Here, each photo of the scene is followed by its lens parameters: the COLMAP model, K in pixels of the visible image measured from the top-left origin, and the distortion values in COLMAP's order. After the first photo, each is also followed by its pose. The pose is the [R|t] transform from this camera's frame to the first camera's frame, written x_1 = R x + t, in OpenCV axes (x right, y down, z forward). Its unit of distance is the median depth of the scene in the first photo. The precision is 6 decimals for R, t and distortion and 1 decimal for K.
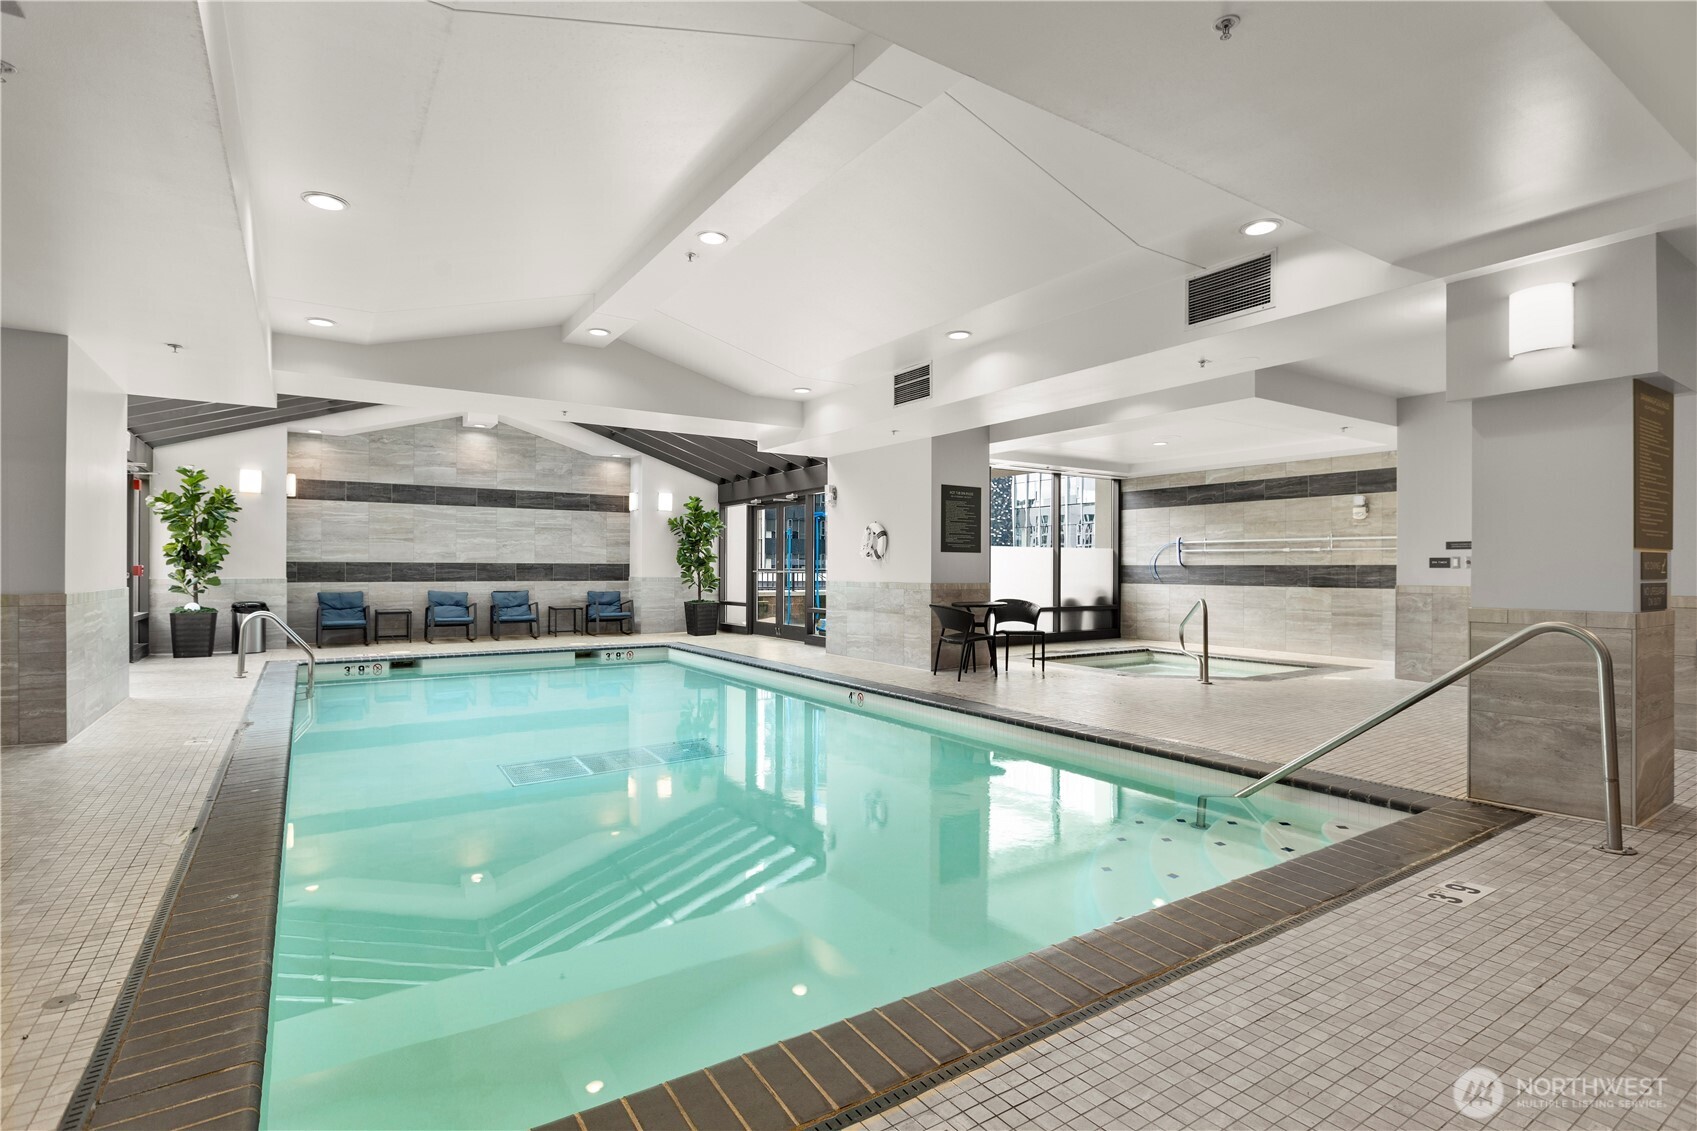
lens RADIAL K [[820.0, 0, 848.4], [0, 820.0, 563.8], [0, 0, 1]] dist [0.000095, -0.000085]
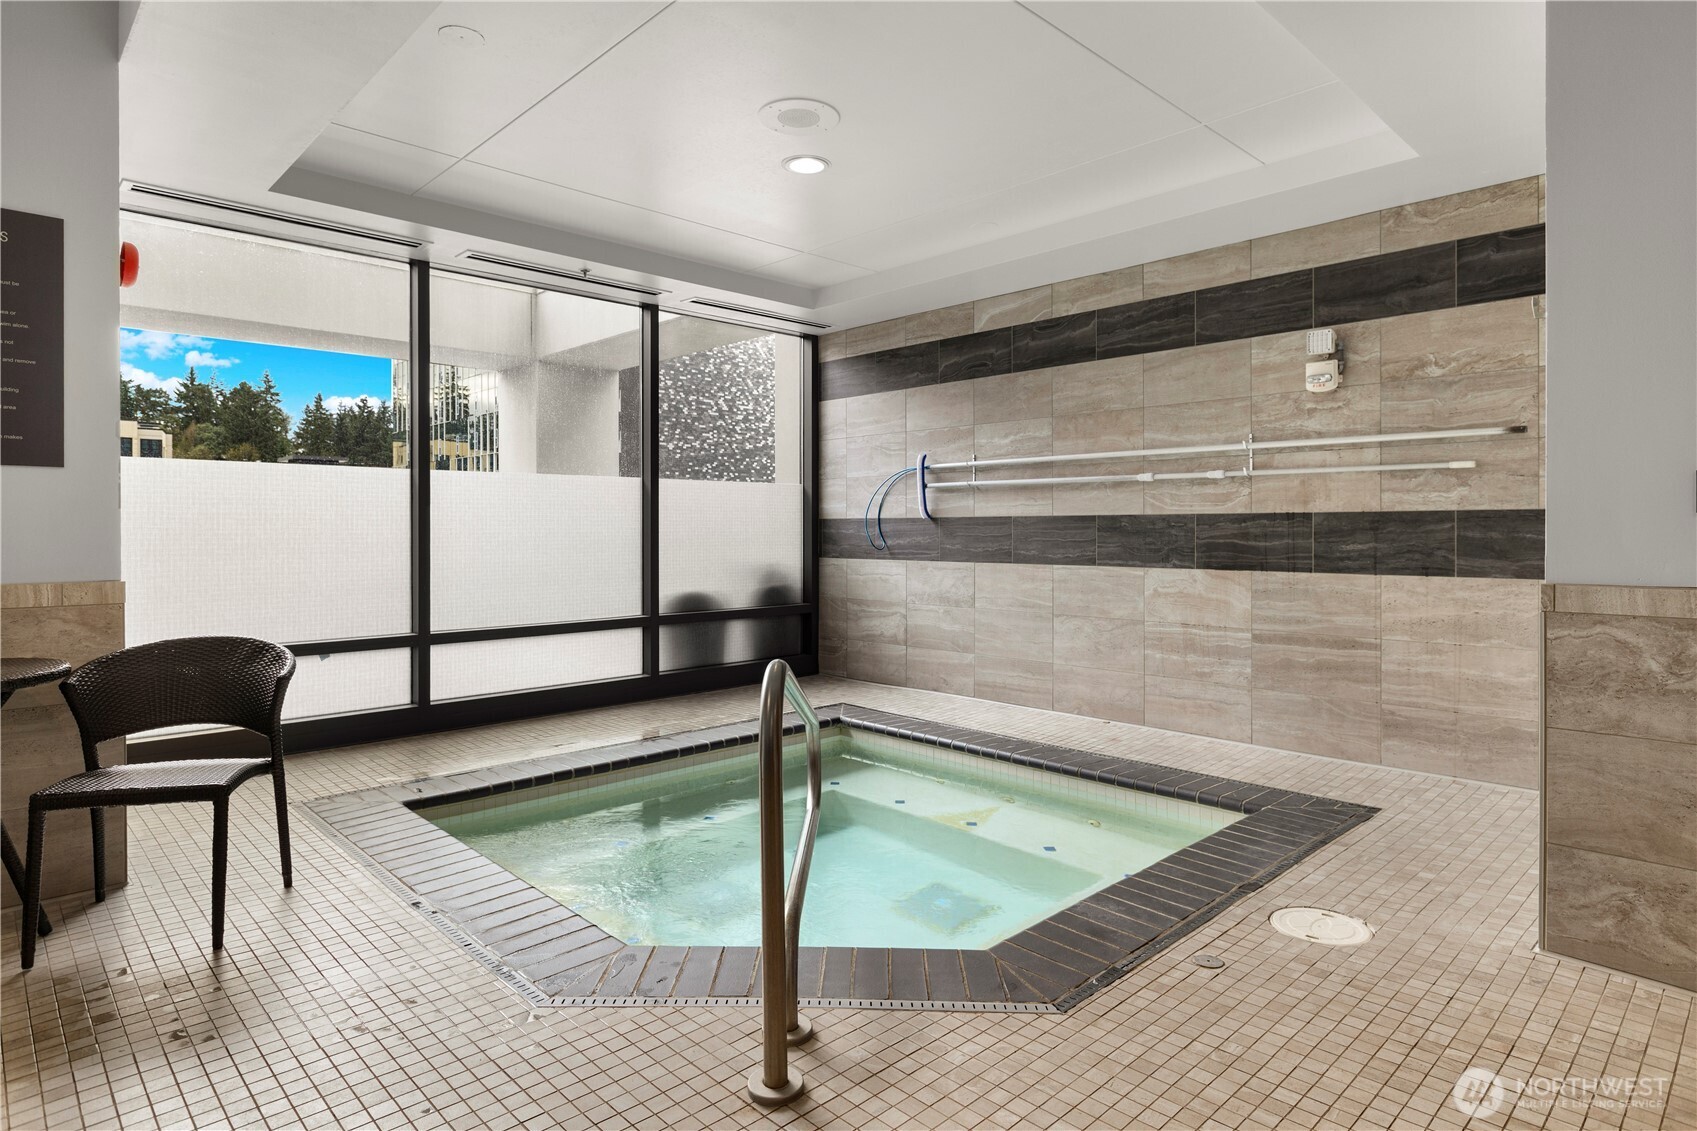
lens RADIAL K [[936.4, 0, 853.2], [0, 936.4, 524.5], [0, 0, 1]] dist [0.001957, 0.000167]
pose [[0.982292, -0.004670, 0.187298, 0.283133], [0.004272, 0.999988, 0.002528, 0.004370], [-0.187308, -0.001683, 0.982300, 0.530143]]
